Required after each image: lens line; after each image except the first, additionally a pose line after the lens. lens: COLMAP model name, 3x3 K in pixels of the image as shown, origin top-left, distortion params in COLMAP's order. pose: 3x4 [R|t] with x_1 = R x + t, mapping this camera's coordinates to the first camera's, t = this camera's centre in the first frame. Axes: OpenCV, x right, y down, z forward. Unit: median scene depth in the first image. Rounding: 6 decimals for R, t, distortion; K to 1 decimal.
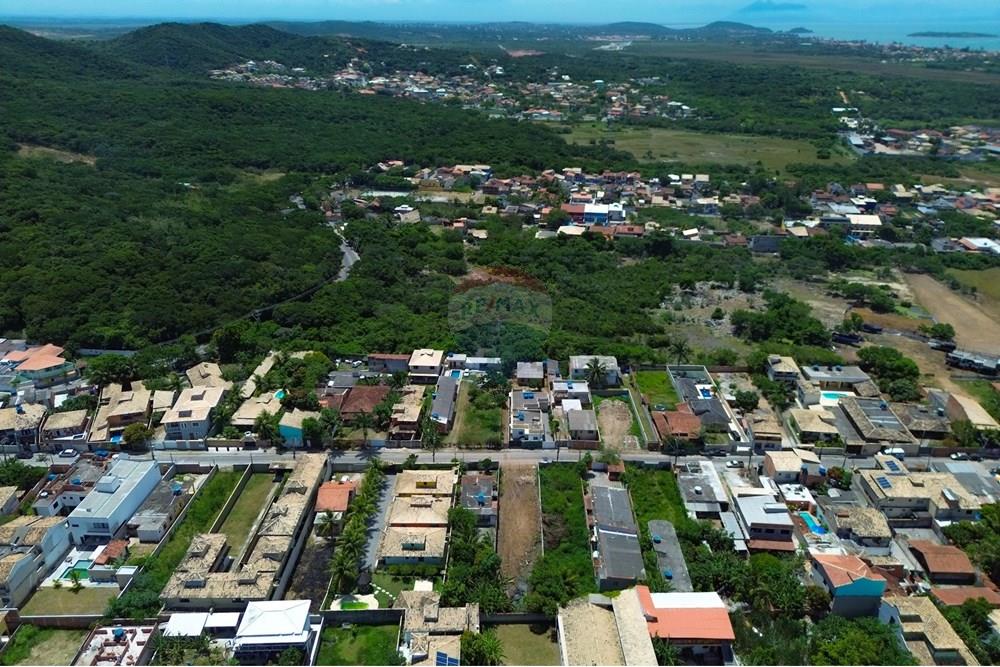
lens RADIAL K [[702.3, 0, 498.8], [0, 702.3, 333.9], [0, 0, 1]] dist [0.065792, -0.059374]
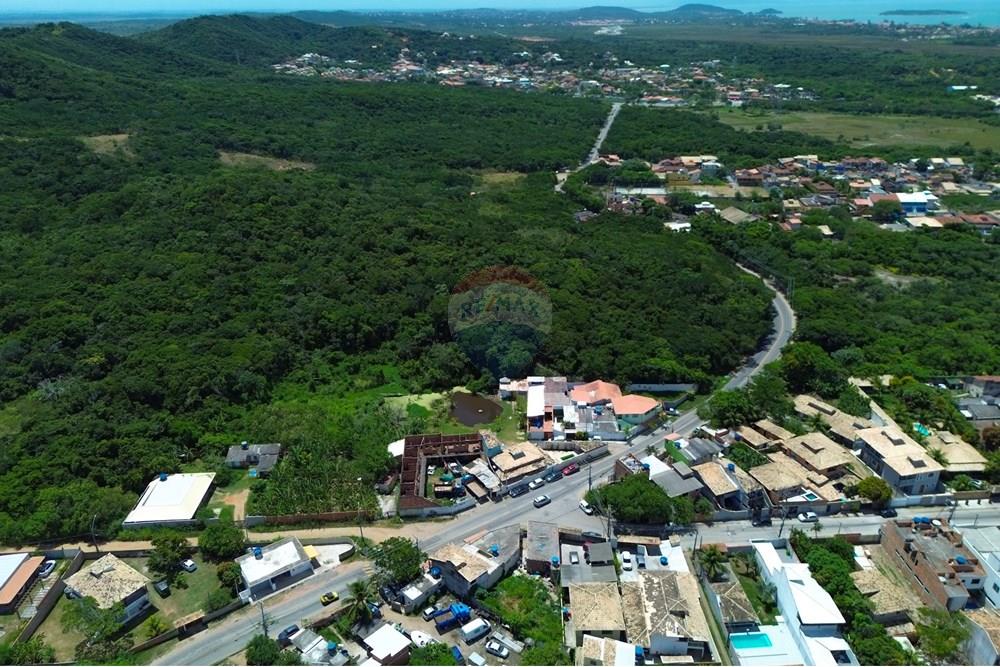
lens RADIAL K [[702.3, 0, 501.3], [0, 702.3, 332.5], [0, 0, 1]] dist [0.065792, -0.059374]
pose [[0.997460, -0.045296, 0.054980, -0.228935], [0.044540, 0.998897, 0.014887, -0.018338], [-0.055594, -0.012400, 0.998376, 0.040625]]
